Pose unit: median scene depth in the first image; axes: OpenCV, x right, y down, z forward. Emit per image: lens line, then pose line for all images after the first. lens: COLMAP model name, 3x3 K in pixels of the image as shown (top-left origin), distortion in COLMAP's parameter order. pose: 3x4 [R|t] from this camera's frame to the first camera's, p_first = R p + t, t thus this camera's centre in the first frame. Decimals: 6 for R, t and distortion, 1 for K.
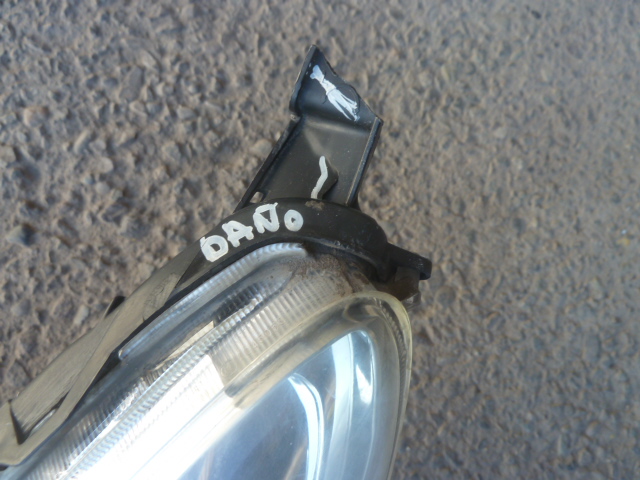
lens RADIAL K [[472.0, 0, 321.1], [0, 472.0, 239.5], [0, 0, 1]] dist [-0.038313, 0.002425]
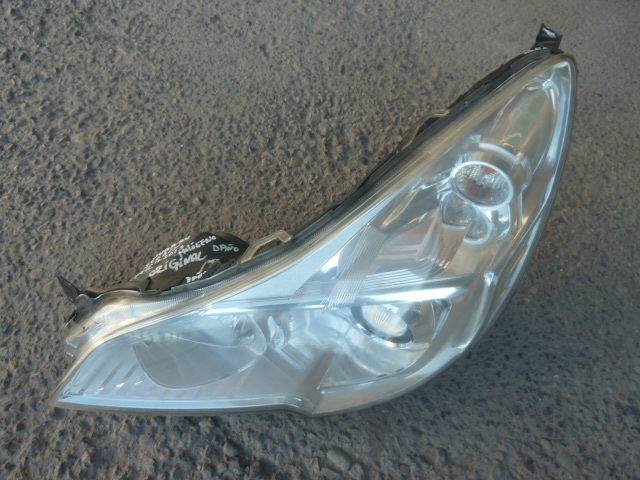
lens RADIAL K [[472.0, 0, 324.2], [0, 472.0, 238.8], [0, 0, 1]] dist [-0.038313, 0.002425]
pose [[0.988843, 0.030710, -0.145762, -0.439078], [-0.088304, 0.908900, -0.407557, 1.099775], [0.119967, 0.415881, 0.901472, -0.755880]]
